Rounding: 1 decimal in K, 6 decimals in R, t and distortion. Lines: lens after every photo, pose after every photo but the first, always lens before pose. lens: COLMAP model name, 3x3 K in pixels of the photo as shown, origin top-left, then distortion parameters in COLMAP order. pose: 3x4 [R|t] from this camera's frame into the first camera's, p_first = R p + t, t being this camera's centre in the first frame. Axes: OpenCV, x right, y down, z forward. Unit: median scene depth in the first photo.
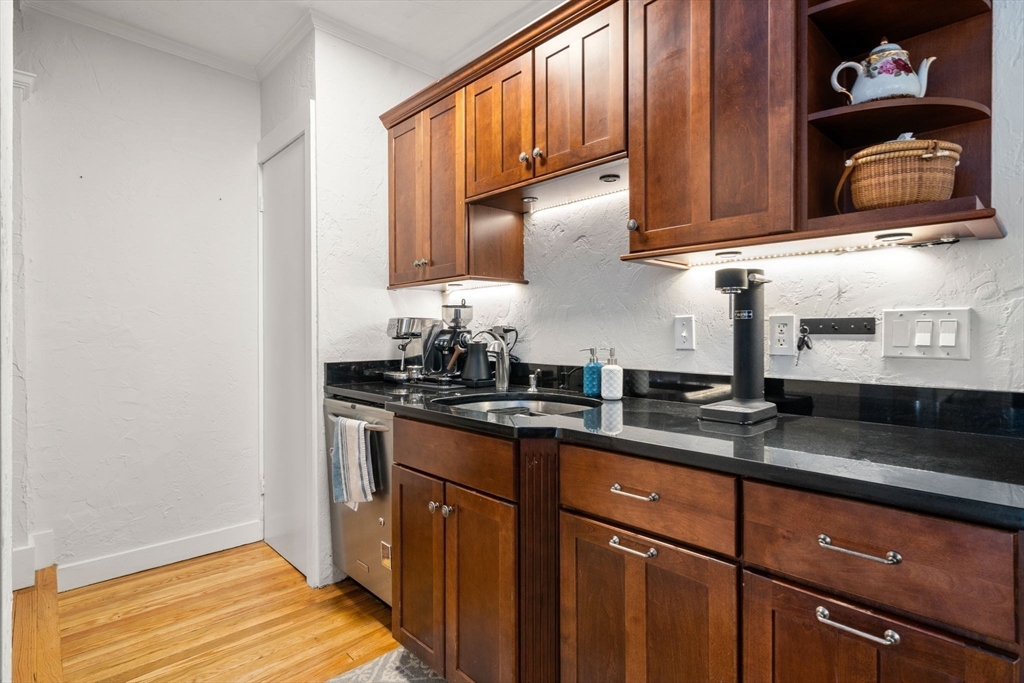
lens RADIAL K [[520.7, 0, 512.0], [0, 520.7, 341.5], [0, 0, 1]] dist [0.000480, 0.000048]
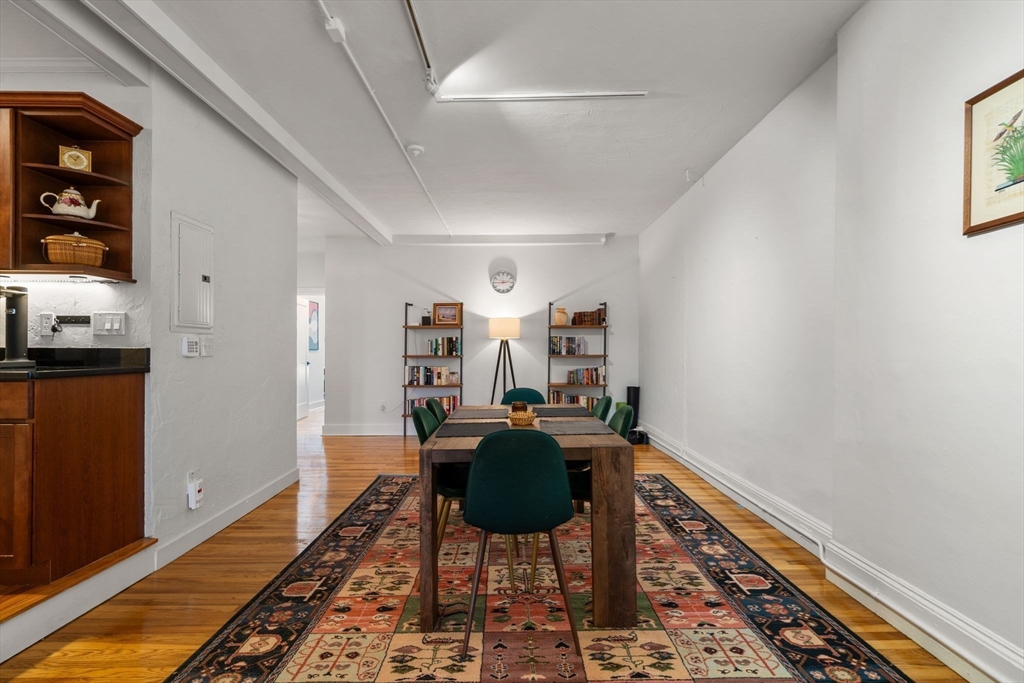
lens RADIAL K [[492.6, 0, 514.3], [0, 492.6, 347.9], [0, 0, 1]] dist [0.000798, 0.000227]
pose [[0.684239, 0.008995, 0.729202, 0.461147], [0.009829, 0.999719, -0.021555, 0.149966], [-0.729191, 0.021916, 0.683959, -1.669950]]
